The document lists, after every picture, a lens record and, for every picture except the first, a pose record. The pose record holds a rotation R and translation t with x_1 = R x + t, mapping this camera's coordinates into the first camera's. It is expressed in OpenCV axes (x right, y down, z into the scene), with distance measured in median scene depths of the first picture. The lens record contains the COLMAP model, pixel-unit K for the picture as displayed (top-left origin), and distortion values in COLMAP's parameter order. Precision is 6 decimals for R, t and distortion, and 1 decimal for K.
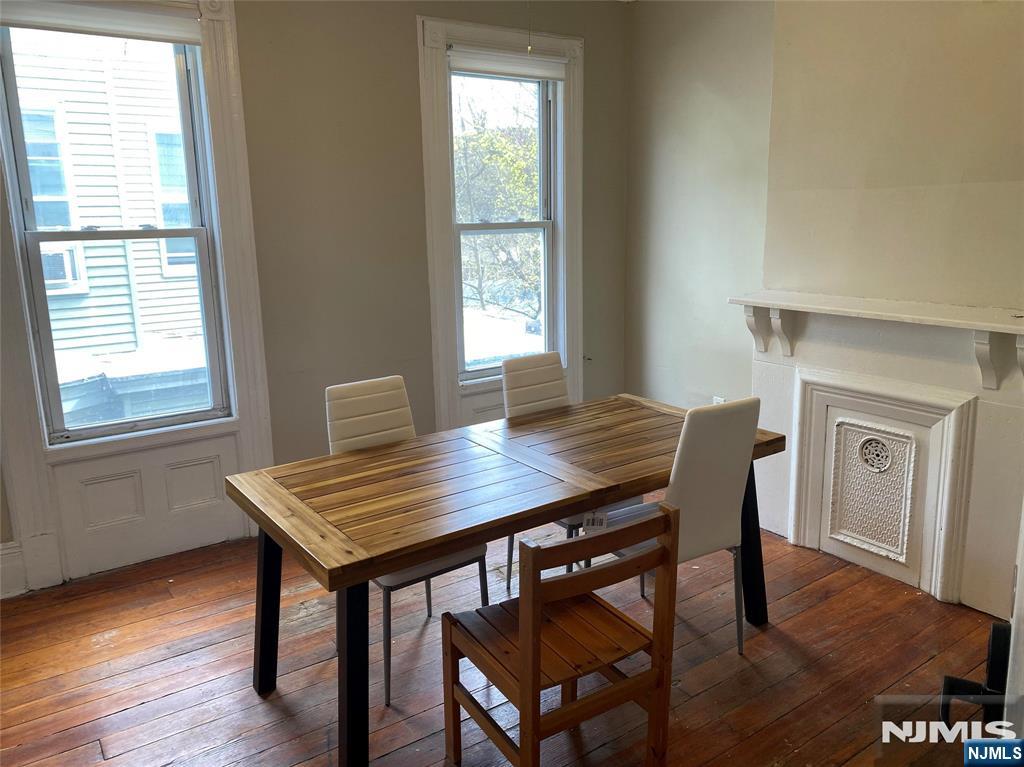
lens RADIAL K [[773.4, 0, 511.7], [0, 773.4, 379.3], [0, 0, 1]] dist [0.084272, -0.085327]
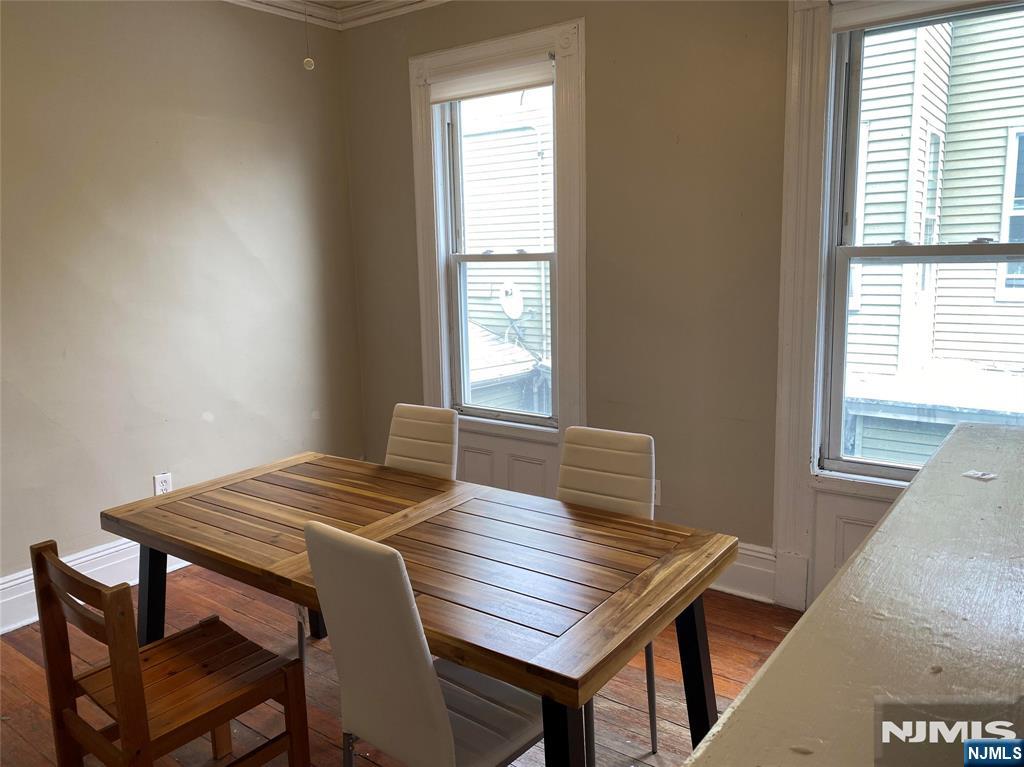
lens RADIAL K [[773.4, 0, 511.7], [0, 773.4, 379.3], [0, 0, 1]] dist [0.084272, -0.085327]
pose [[0.311819, 0.170242, -0.934765, 0.620342], [-0.183234, 0.976124, 0.116651, -0.135744], [0.932306, 0.134907, 0.335568, 0.606562]]
